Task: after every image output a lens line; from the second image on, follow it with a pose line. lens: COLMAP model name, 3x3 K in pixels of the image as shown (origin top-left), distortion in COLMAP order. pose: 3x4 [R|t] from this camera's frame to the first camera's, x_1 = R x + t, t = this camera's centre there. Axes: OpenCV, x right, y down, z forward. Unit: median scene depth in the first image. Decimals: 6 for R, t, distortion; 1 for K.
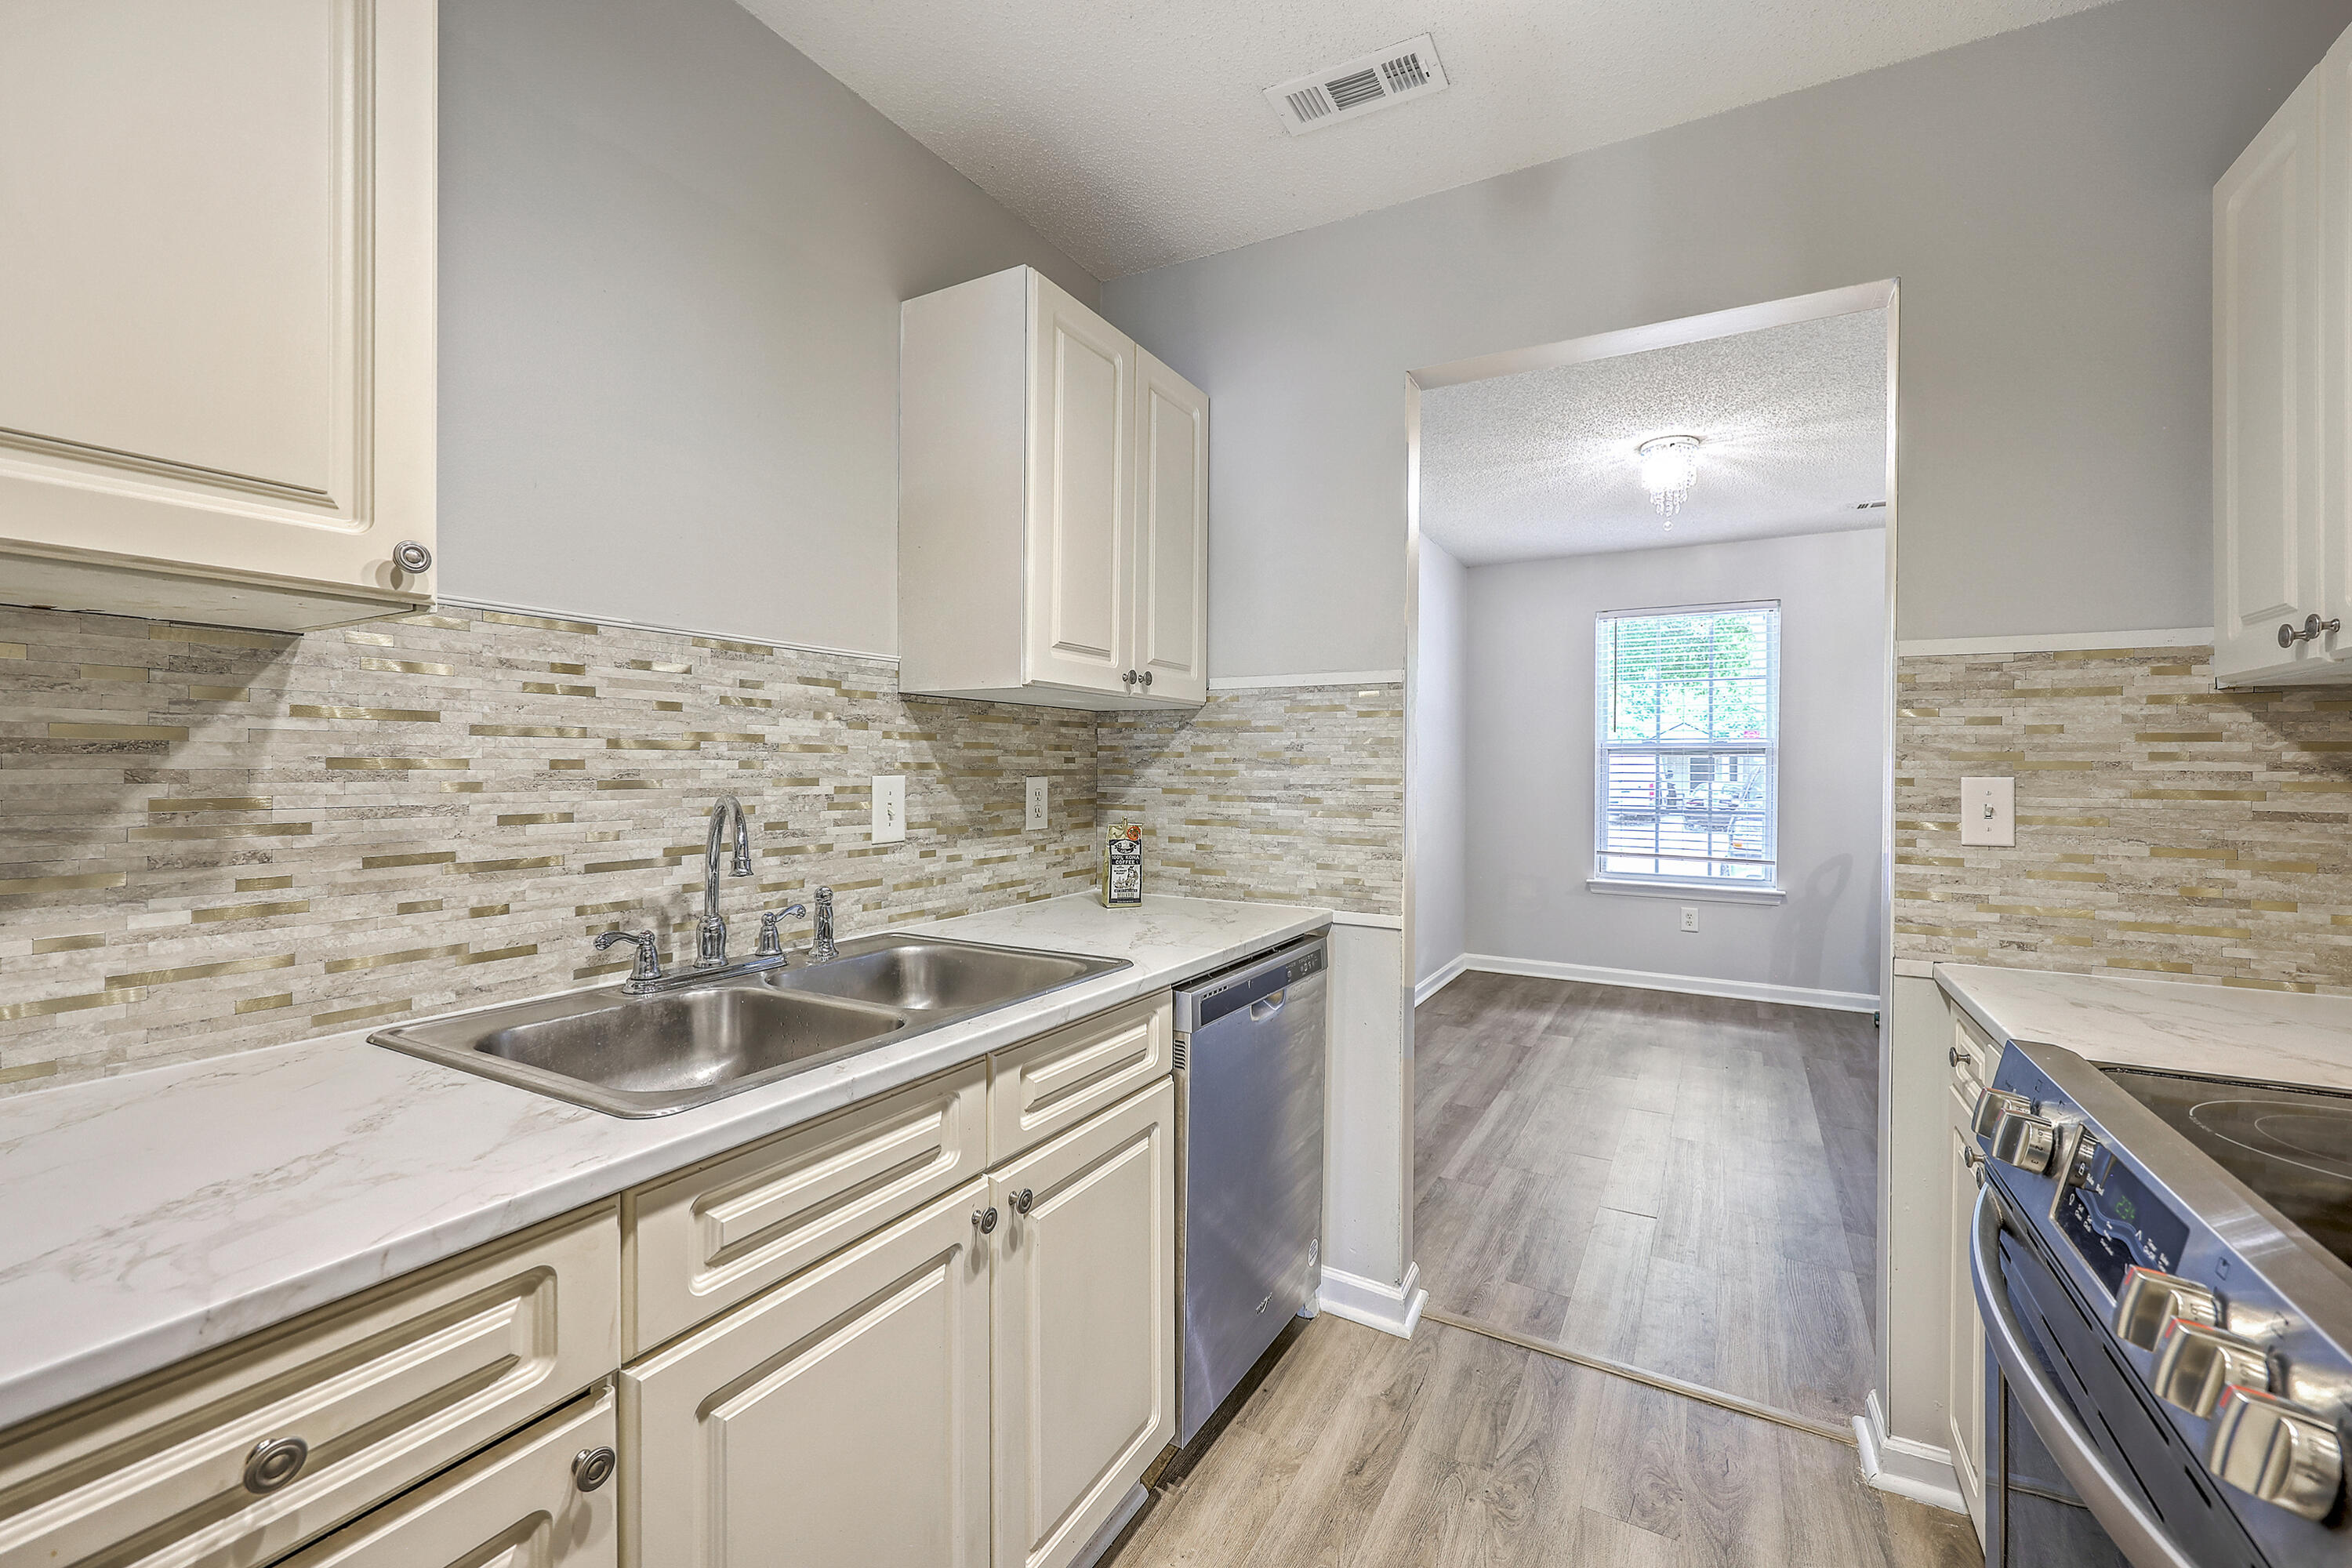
lens RADIAL K [[953.1, 0, 1179.6], [0, 953.1, 769.2], [0, 0, 1]] dist [0.005253, -0.000873]
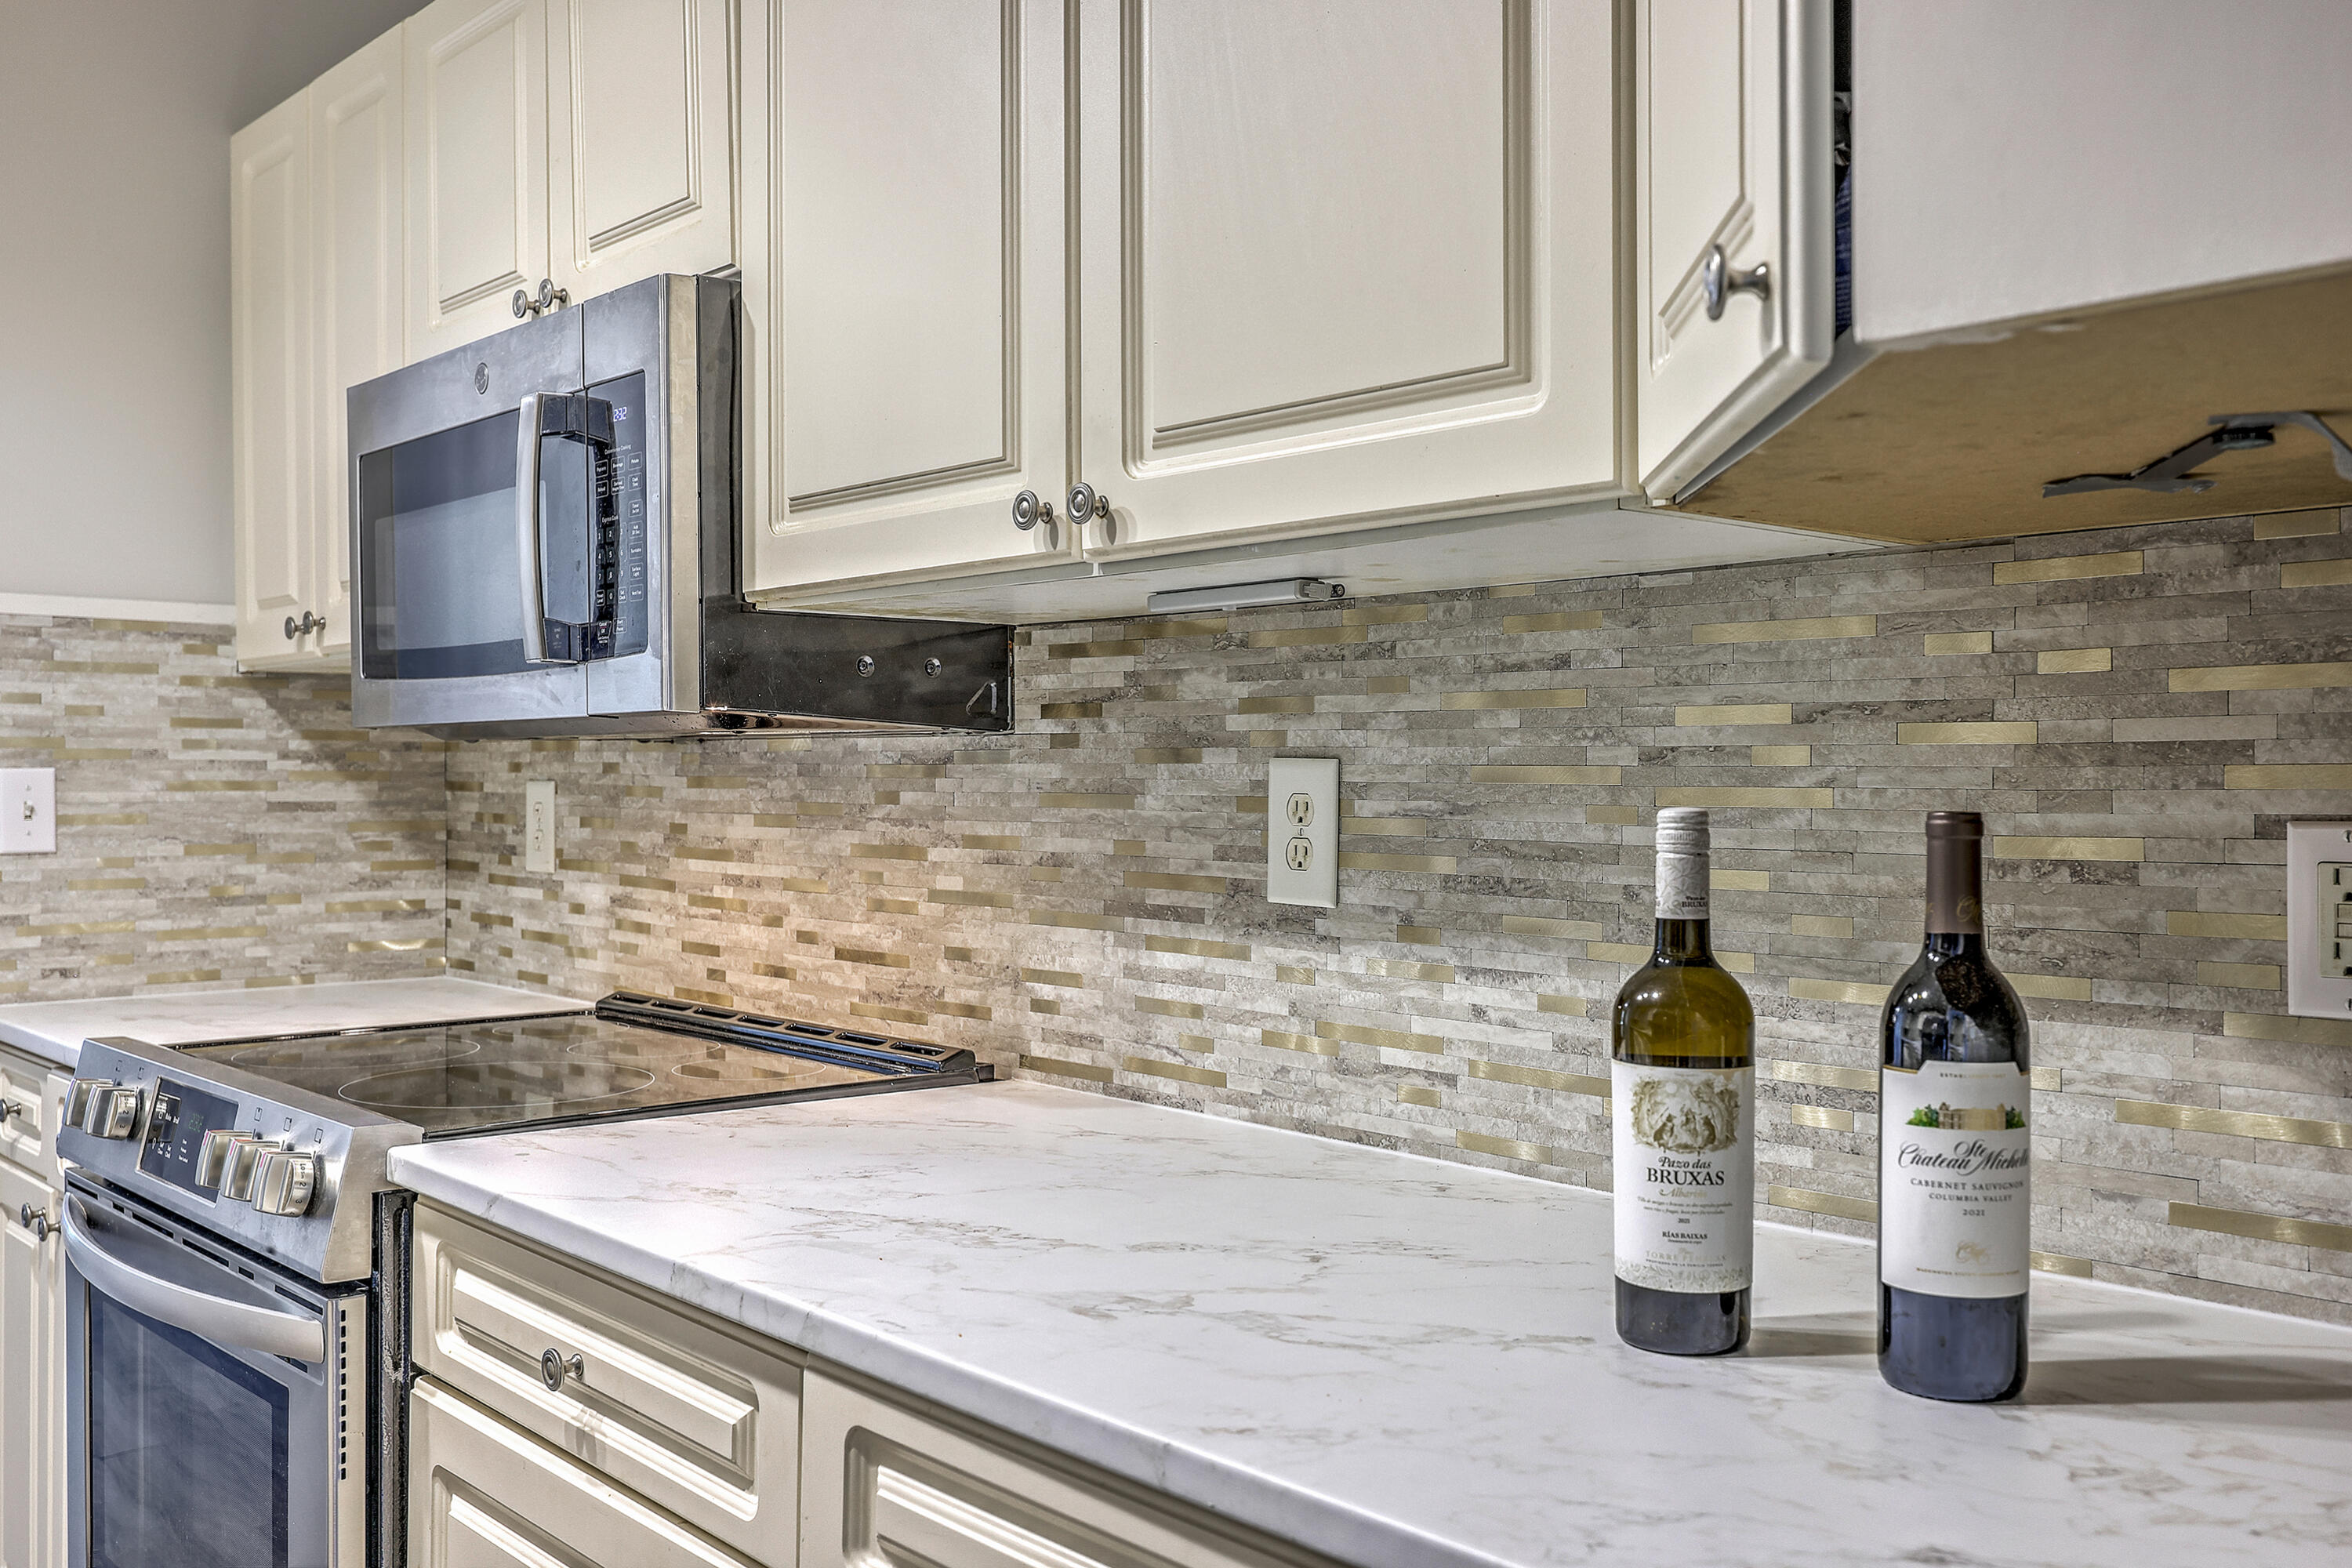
lens RADIAL K [[2025.3, 0, 1182.6], [0, 2025.3, 779.8], [0, 0, 1]] dist [0.013958, 0.004086]
pose [[0.297420, -0.010352, 0.954691, -0.525946], [0.003762, 0.999946, 0.009671, 0.005519], [-0.954739, 0.000715, 0.297443, -0.459873]]
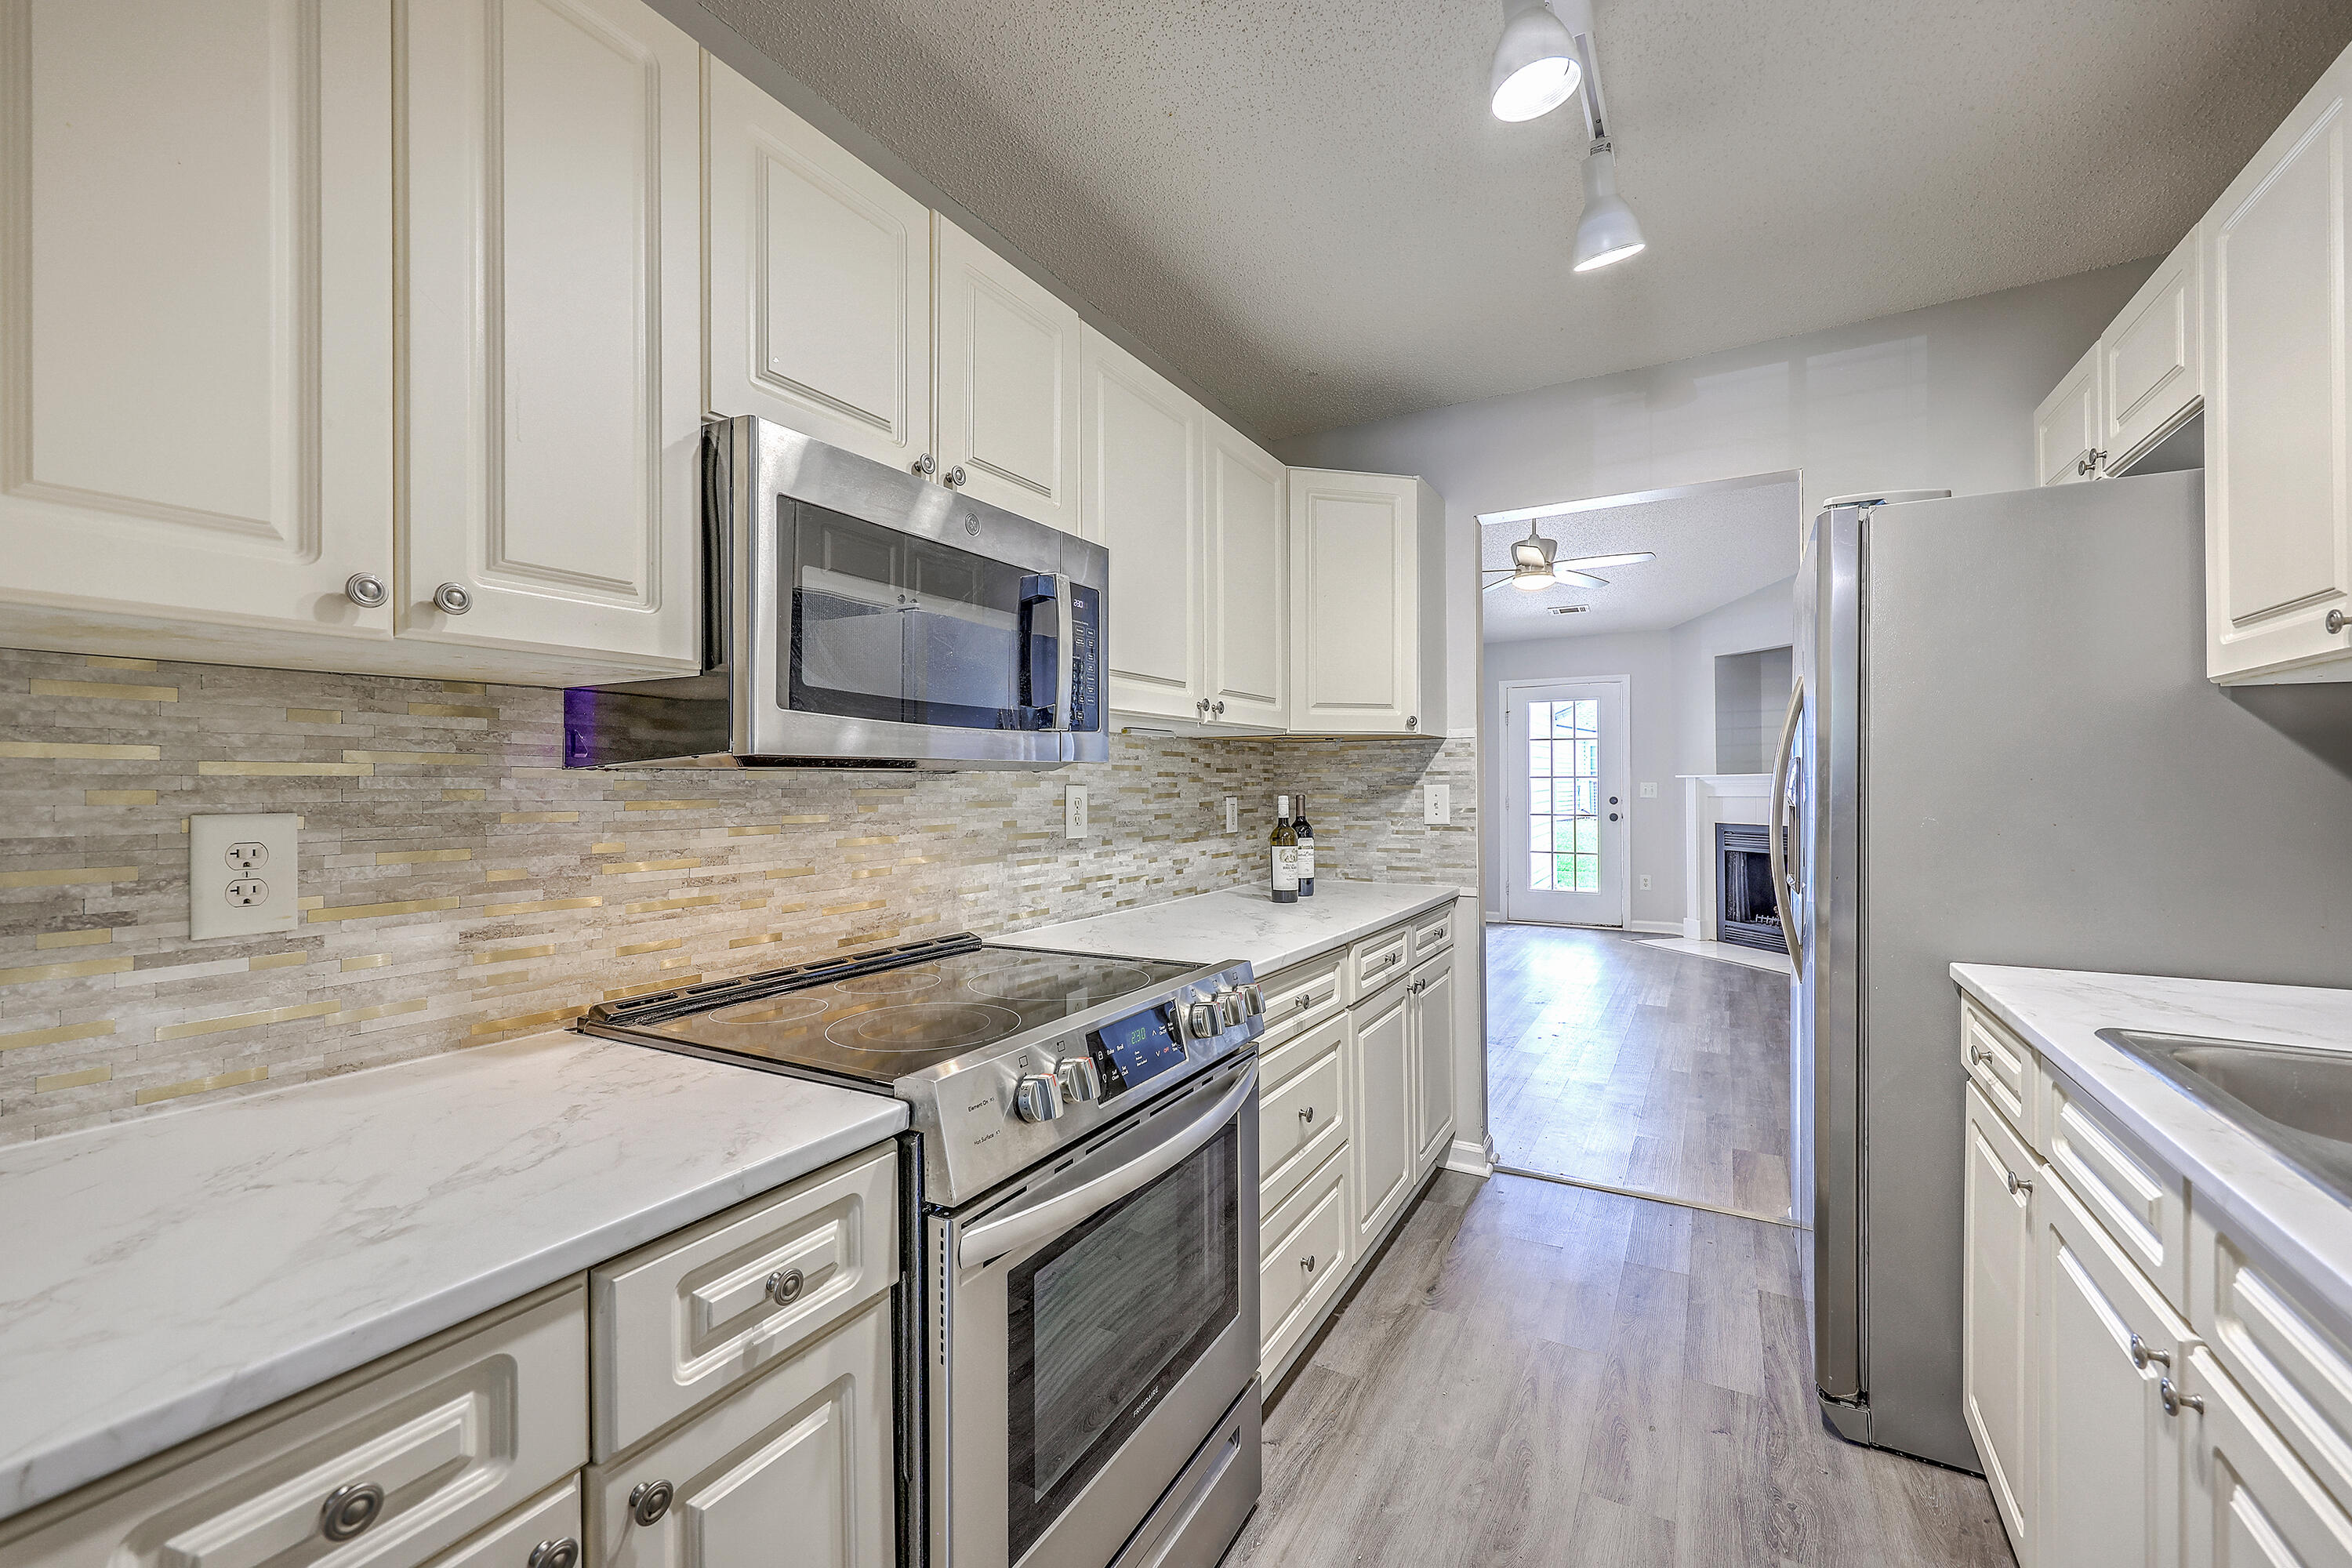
lens RADIAL K [[953.1, 0, 1190.6], [0, 953.1, 779.8], [0, 0, 1]] dist [0.005253, -0.000873]
pose [[-0.999971, -0.001205, -0.007503, 0.476209], [-0.001191, 0.999997, -0.001915, -0.001757], [0.007505, -0.001906, -0.999970, 1.425216]]
